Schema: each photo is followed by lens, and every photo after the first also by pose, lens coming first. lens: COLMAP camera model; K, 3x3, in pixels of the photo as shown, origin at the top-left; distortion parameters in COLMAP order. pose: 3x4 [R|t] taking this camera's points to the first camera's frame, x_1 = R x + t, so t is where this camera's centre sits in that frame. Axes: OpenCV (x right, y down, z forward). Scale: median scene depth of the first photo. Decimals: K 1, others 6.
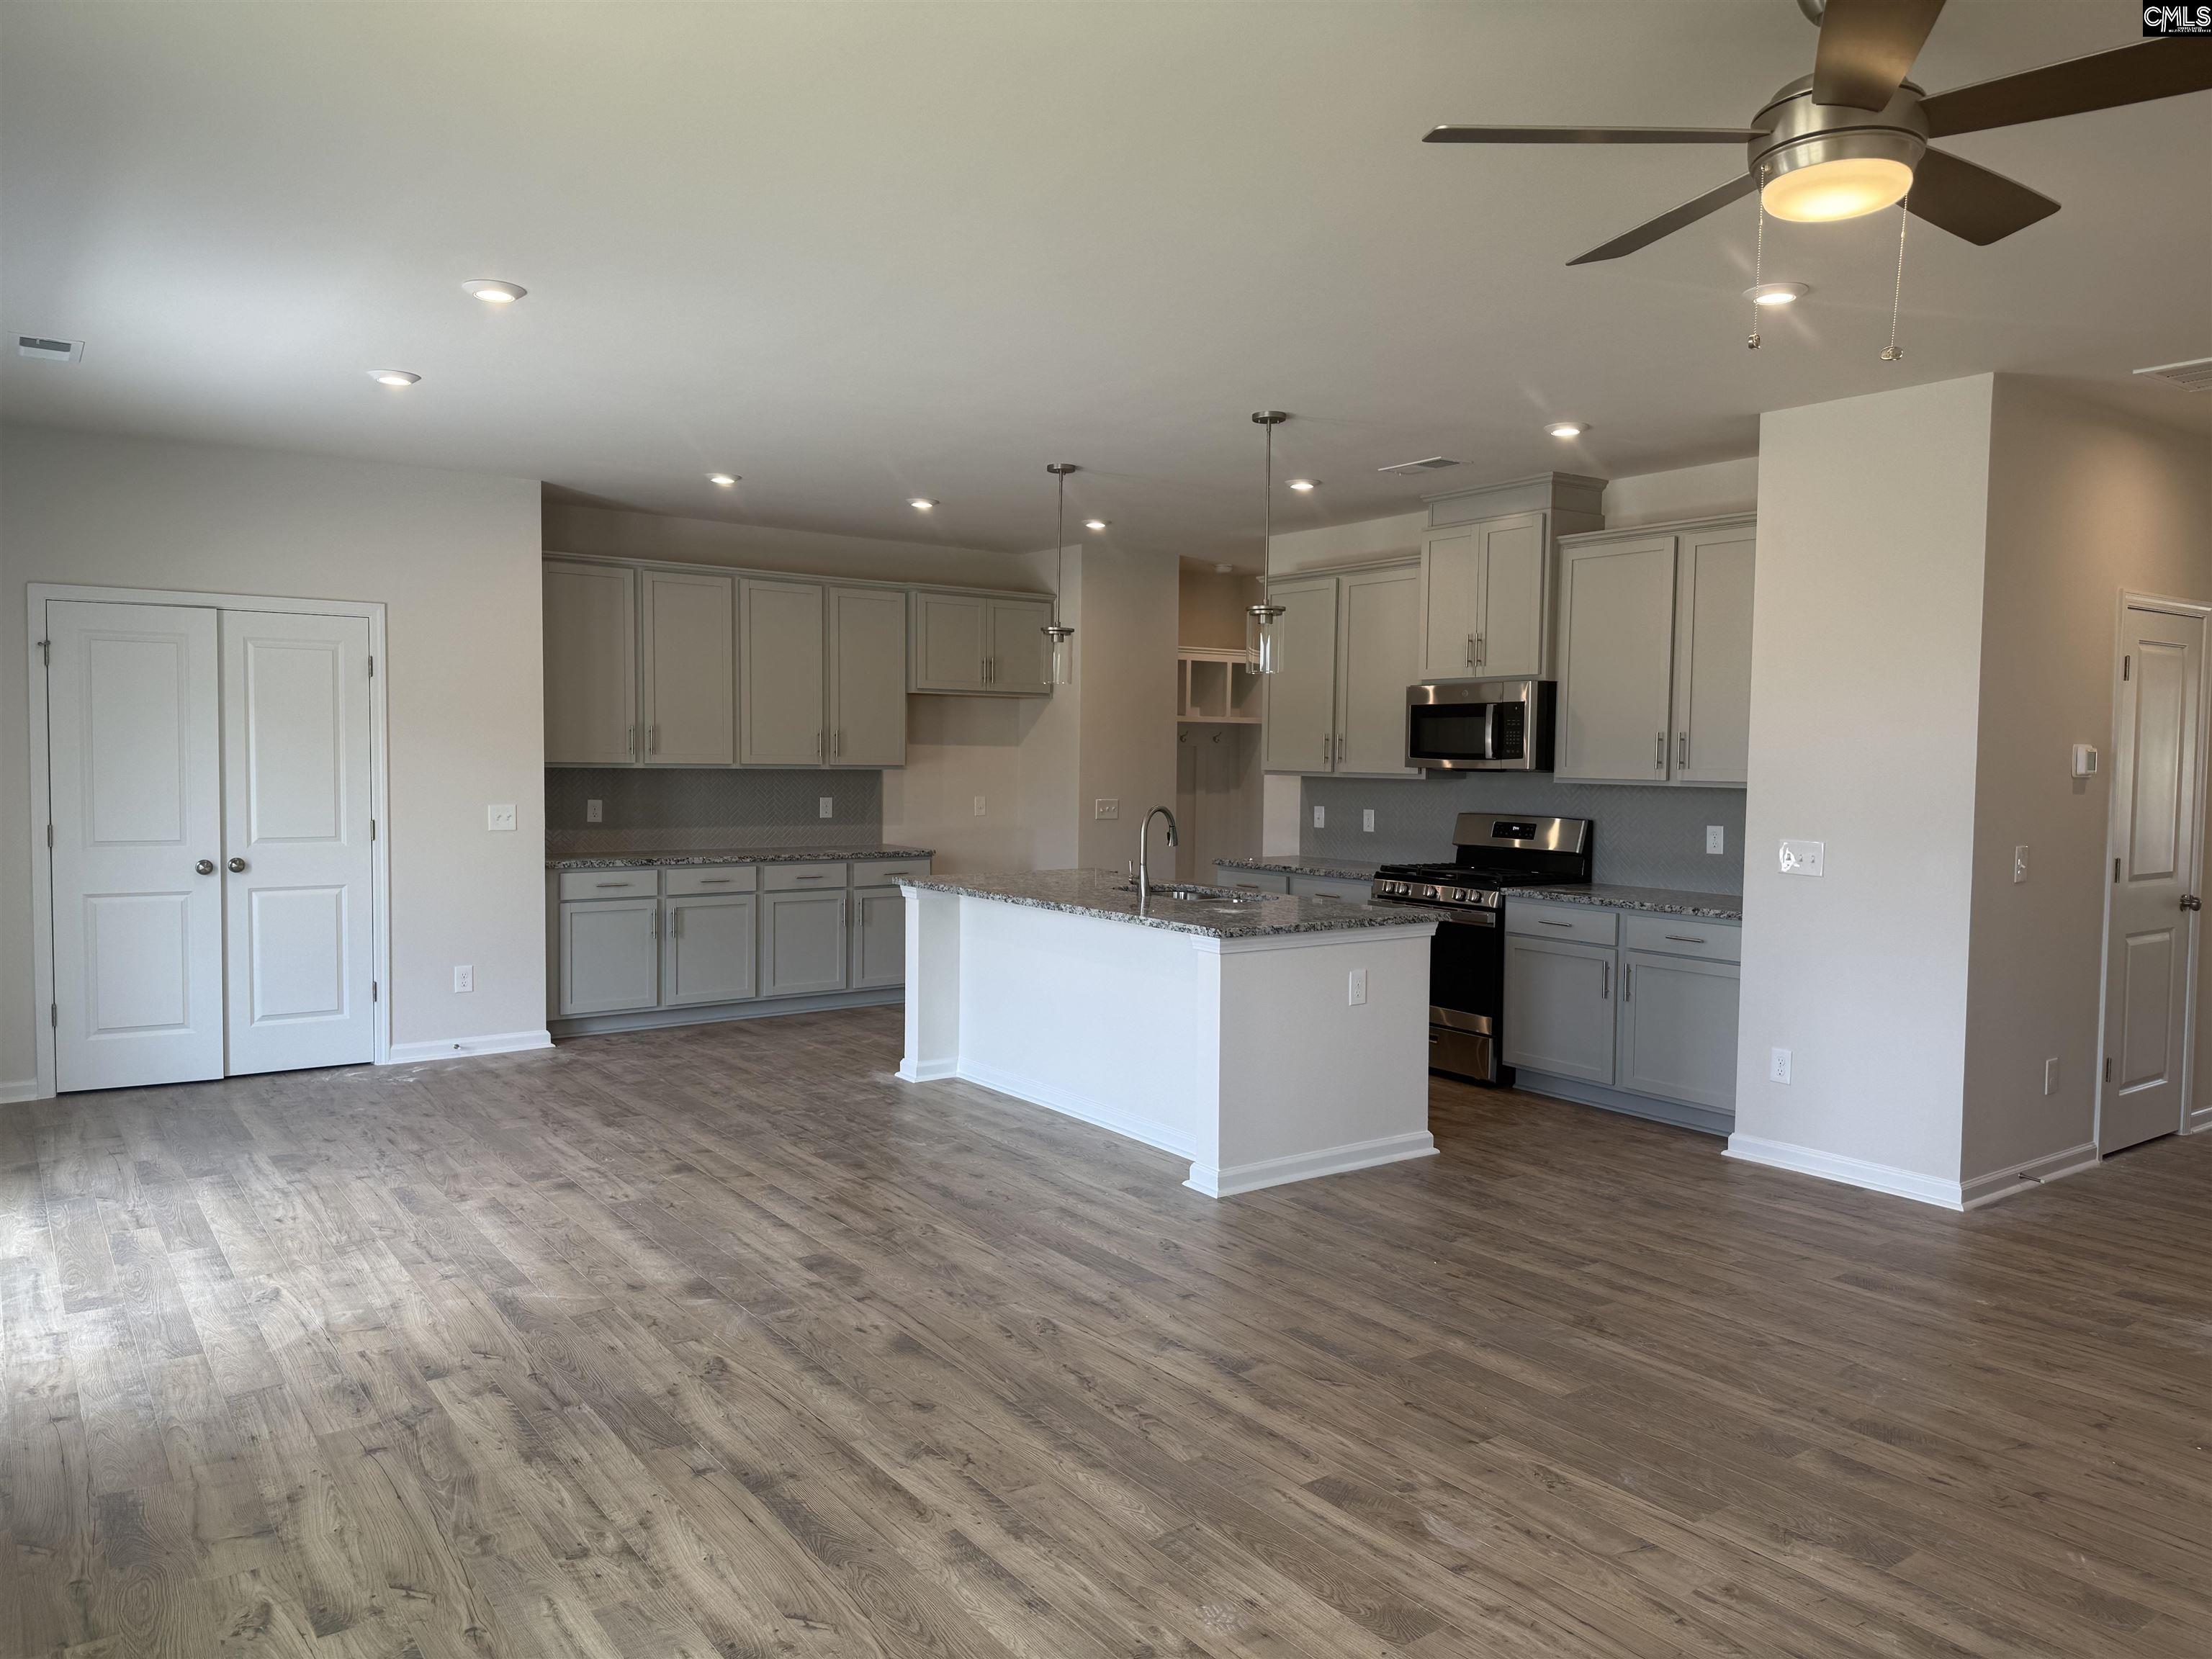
lens RADIAL K [[1576.2, 0, 1111.3], [0, 1576.2, 821.2], [0, 0, 1]] dist [0.050640, -0.057647]
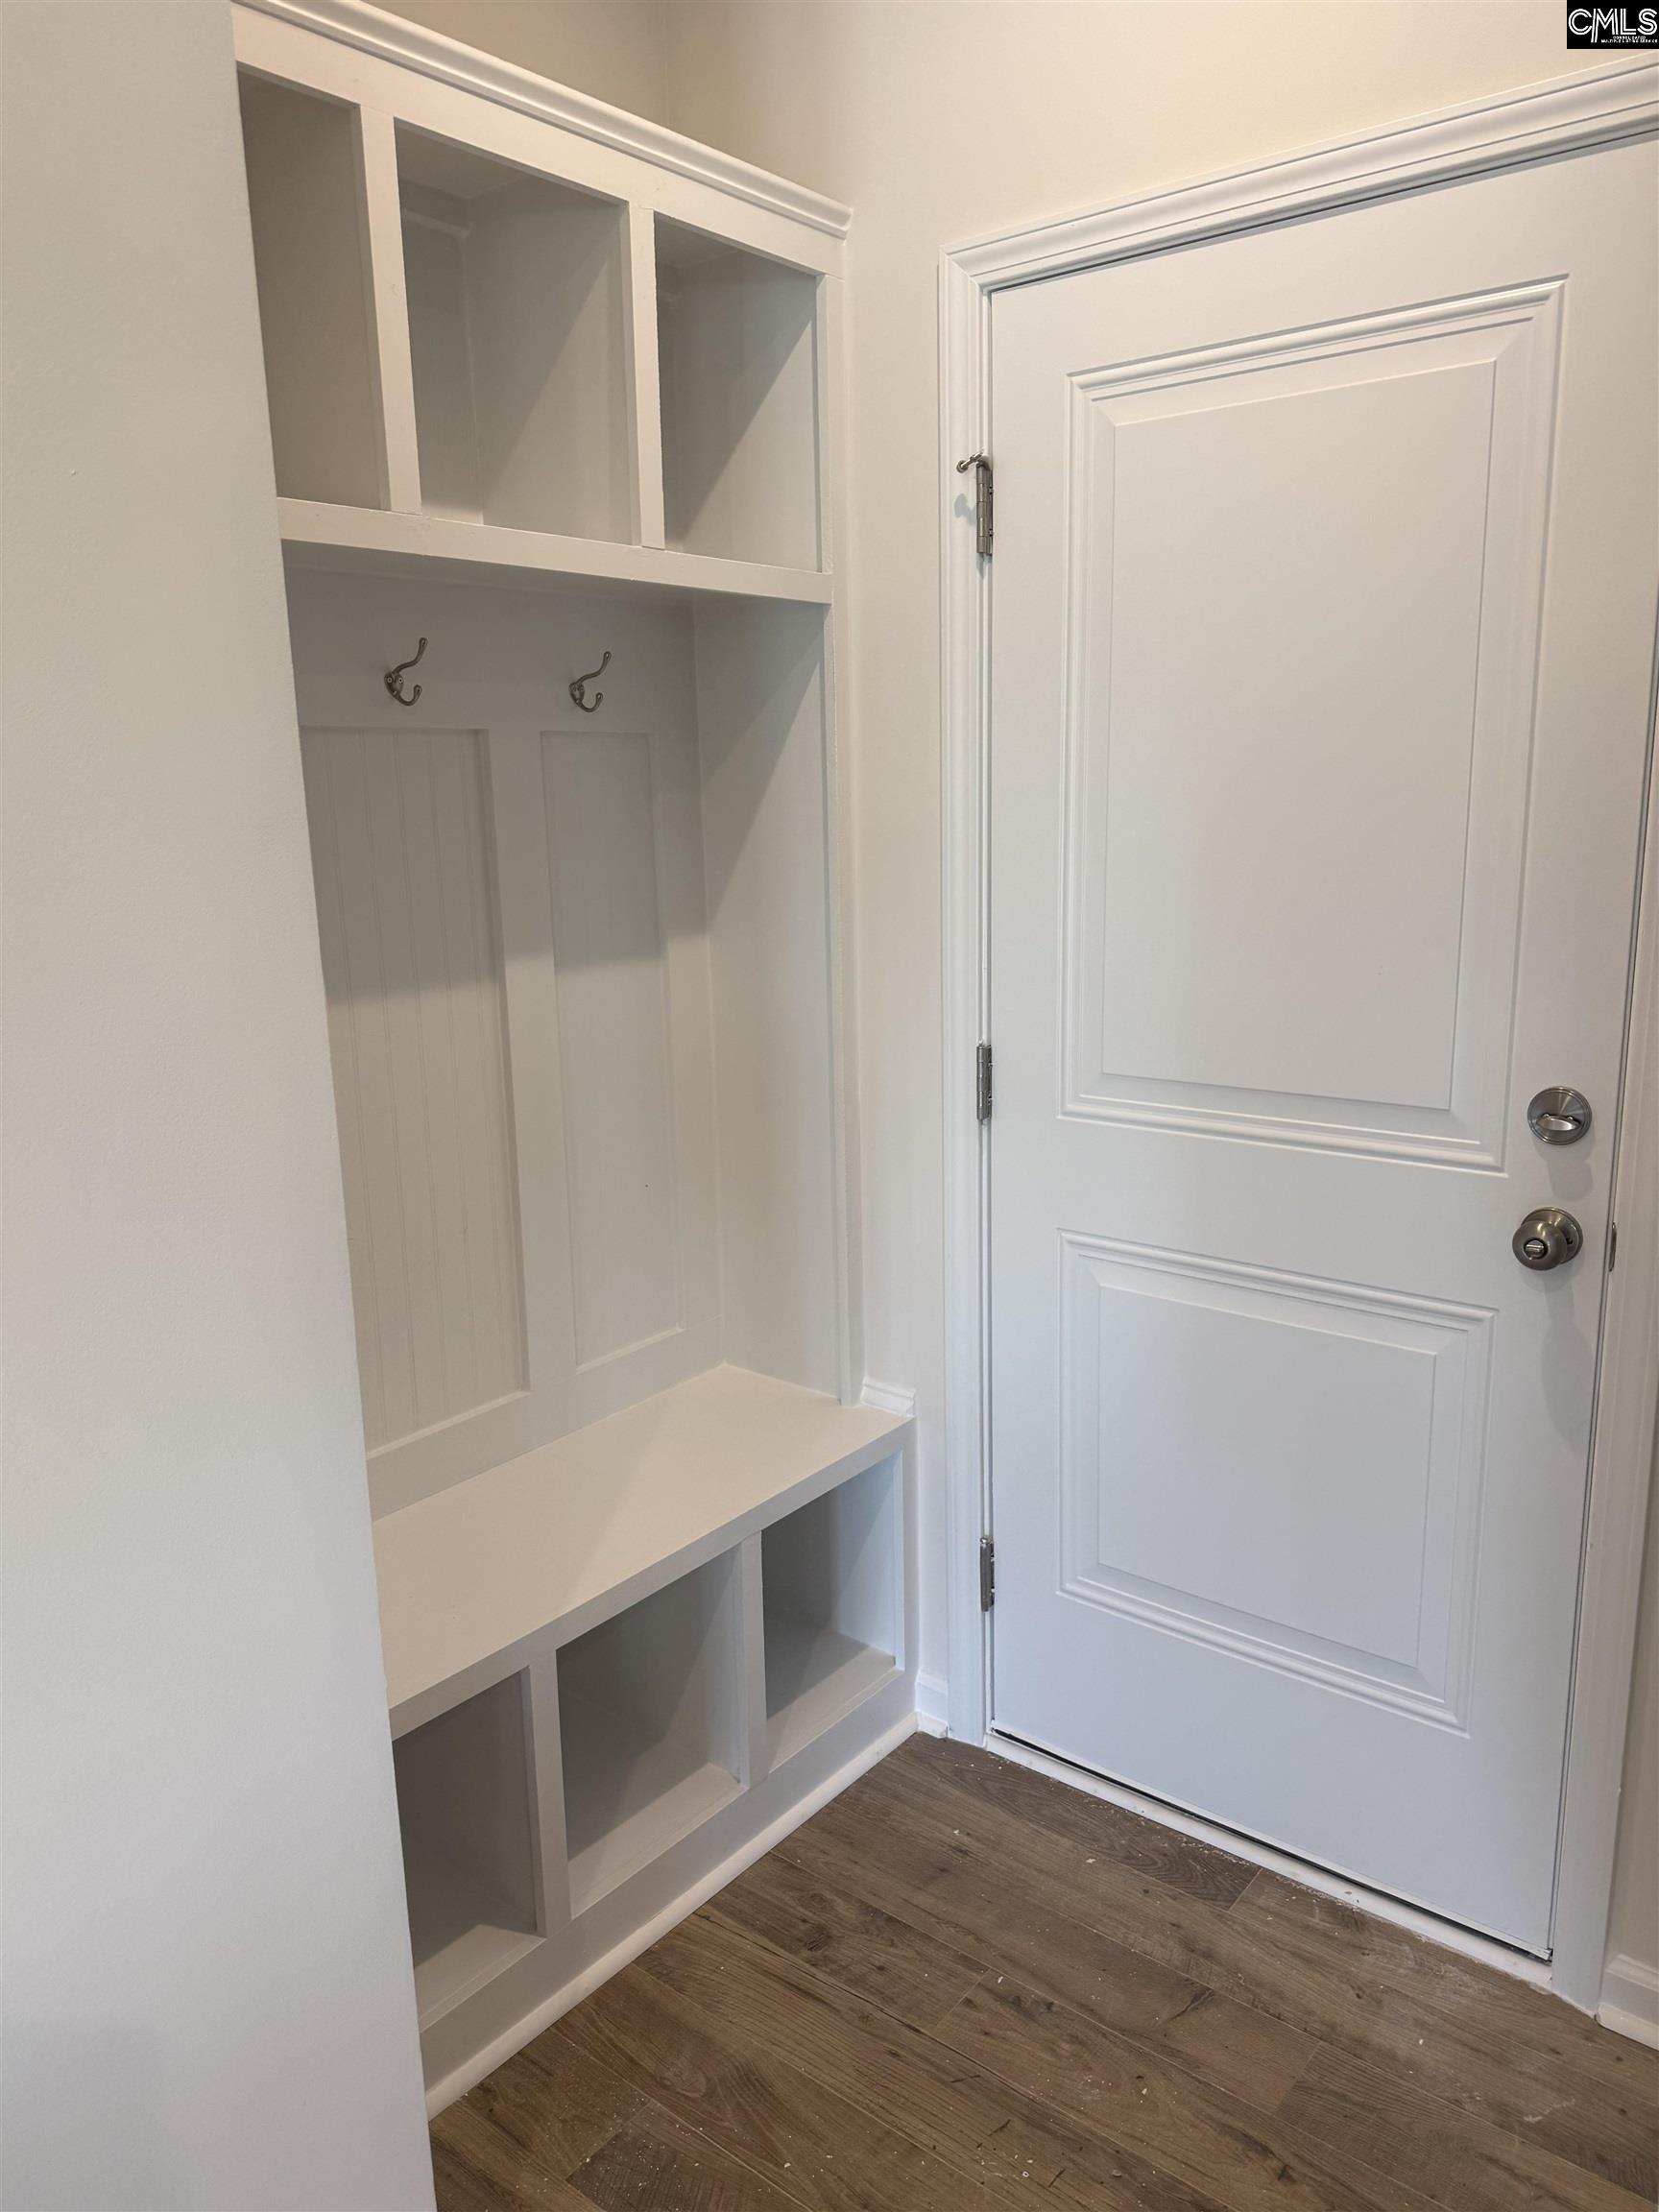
lens RADIAL K [[1576.2, 0, 830.6], [0, 1576.2, 1106.1], [0, 0, 1]] dist [0.050640, -0.057647]
pose [[0.974243, -0.077830, 0.211642, 0.075723], [0.041545, 0.984433, 0.170778, -0.051440], [-0.221639, -0.157587, 0.962311, 1.199022]]
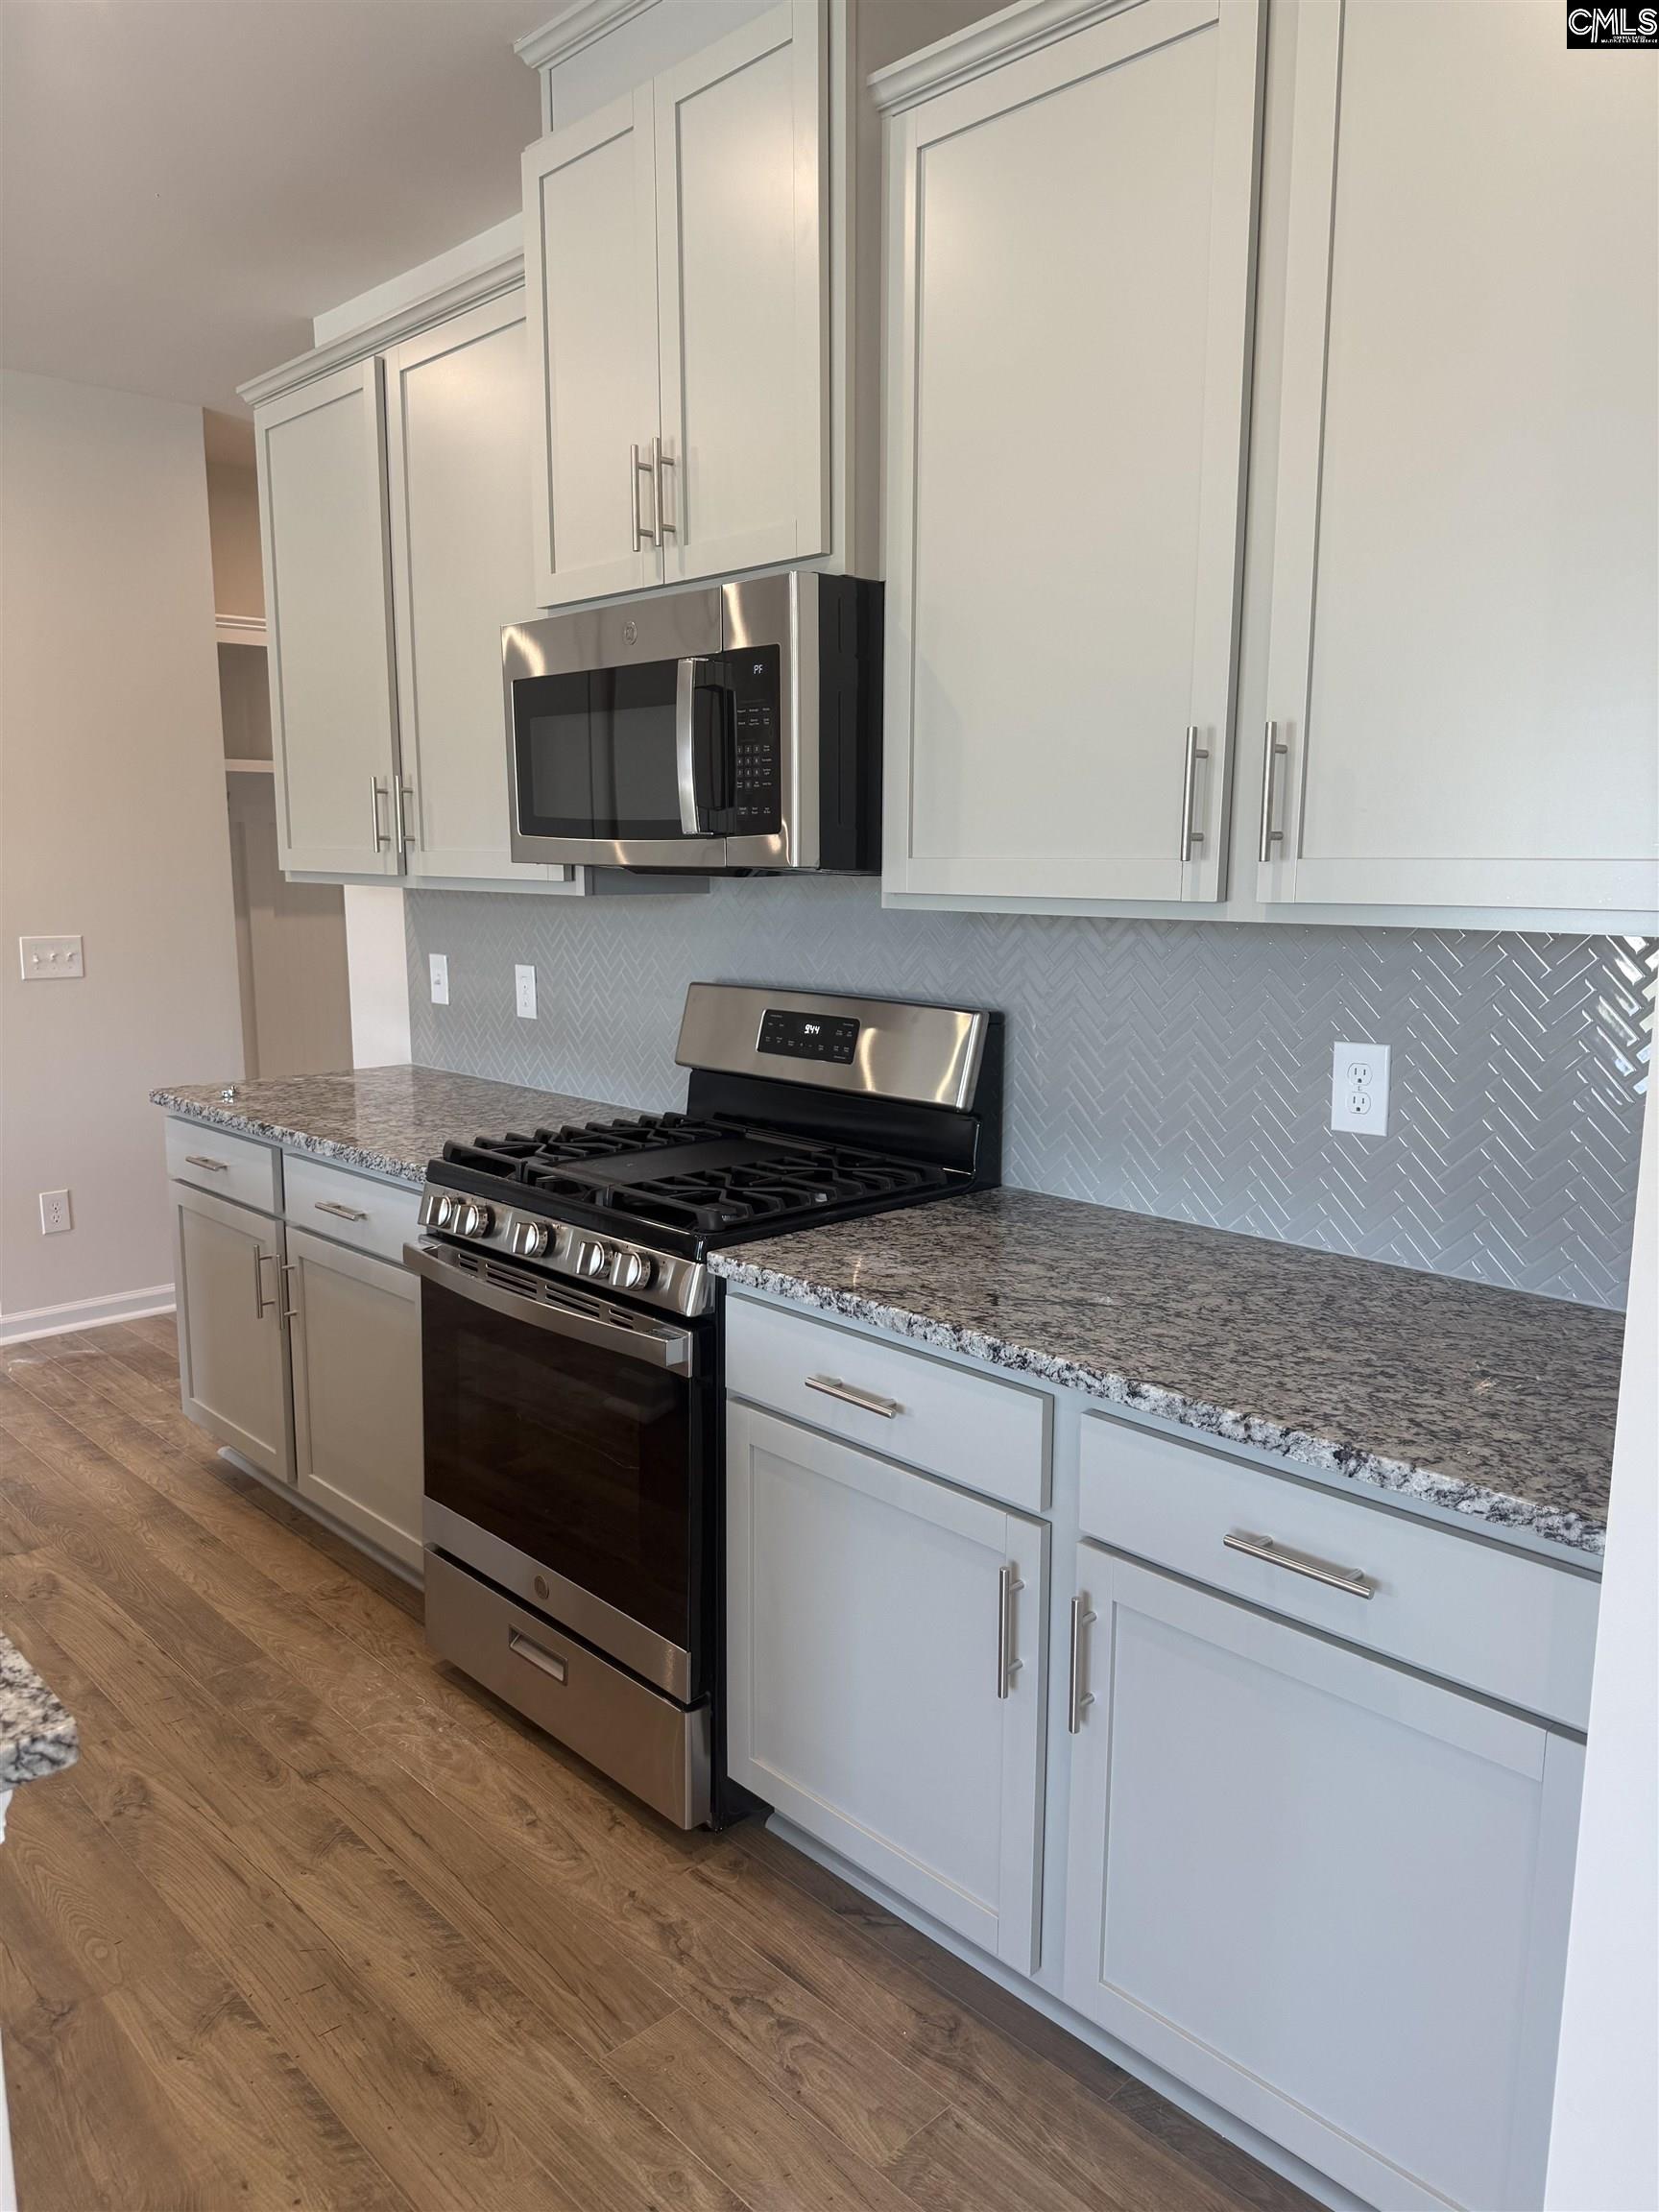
lens RADIAL K [[1576.2, 0, 825.5], [0, 1576.2, 1115.6], [0, 0, 1]] dist [0.050640, -0.057647]
pose [[0.991037, -0.035515, 0.128783, 0.222200], [0.019159, 0.991834, 0.126086, -0.022762], [-0.132209, -0.122488, 0.983625, 0.665632]]
